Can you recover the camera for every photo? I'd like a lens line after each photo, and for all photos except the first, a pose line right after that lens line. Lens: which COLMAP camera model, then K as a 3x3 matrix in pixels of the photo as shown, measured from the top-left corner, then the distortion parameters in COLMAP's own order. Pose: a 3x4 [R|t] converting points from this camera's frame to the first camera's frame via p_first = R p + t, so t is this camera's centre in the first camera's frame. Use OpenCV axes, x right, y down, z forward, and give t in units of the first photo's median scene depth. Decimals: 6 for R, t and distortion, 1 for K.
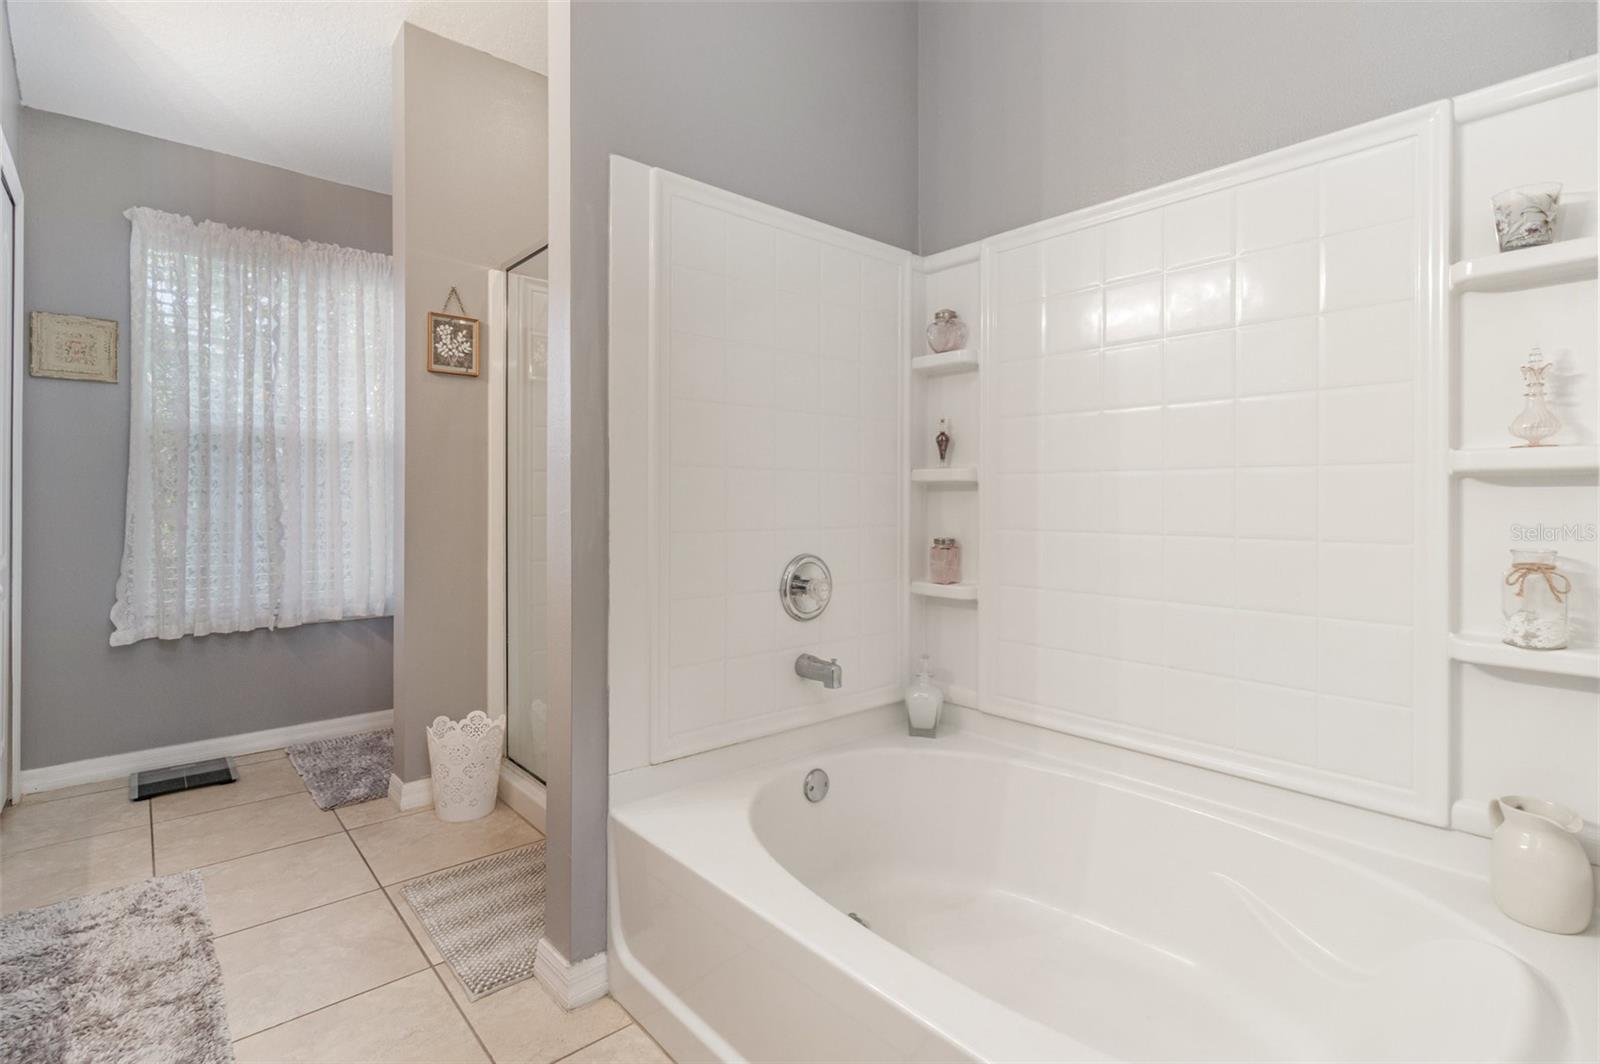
lens RADIAL K [[748.3, 0, 792.9], [0, 748.3, 501.7], [0, 0, 1]] dist [0.000647, 0.000775]
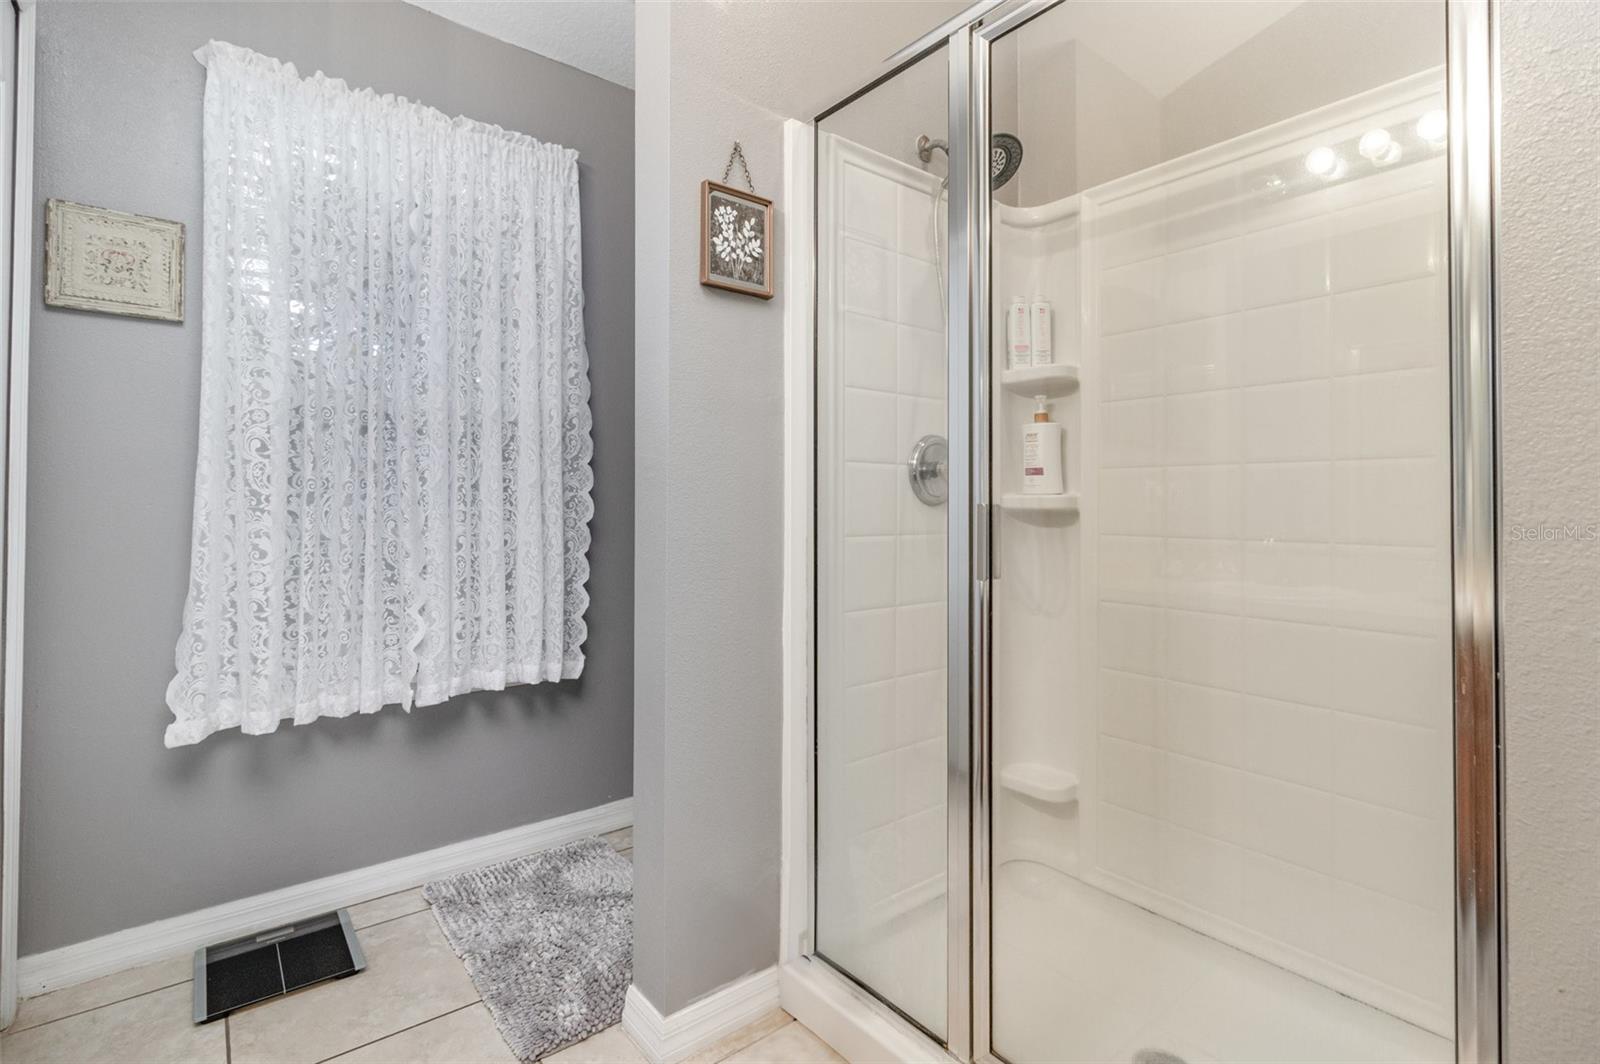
lens RADIAL K [[748.3, 0, 792.4], [0, 748.3, 500.9], [0, 0, 1]] dist [0.000647, 0.000775]
pose [[0.998722, 0.001457, -0.050523, -0.369182], [-0.002042, 0.999932, -0.011525, -0.002414], [0.050502, 0.011613, 0.998656, 0.412433]]
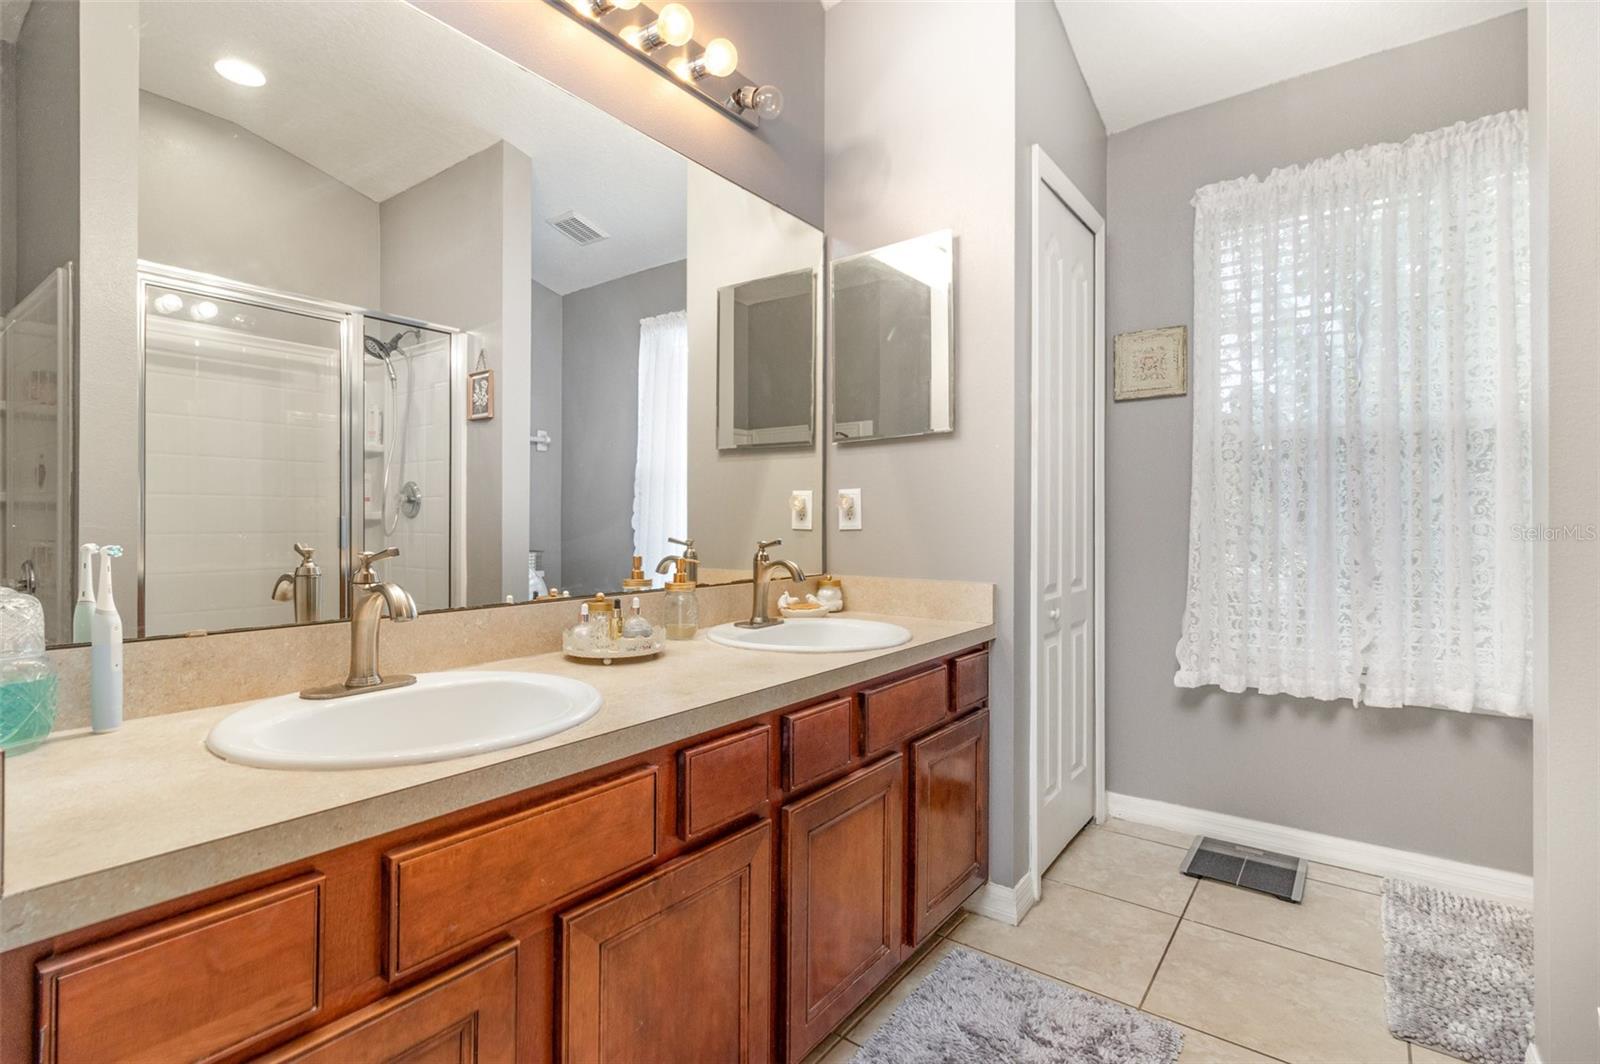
lens RADIAL K [[748.3, 0, 808.4], [0, 748.3, 524.5], [0, 0, 1]] dist [0.000647, 0.000775]
pose [[0.209282, -0.002375, -0.977852, -0.121088], [0.001917, 0.999996, -0.002018, -0.000801], [0.977853, -0.001452, 0.209286, 0.379798]]
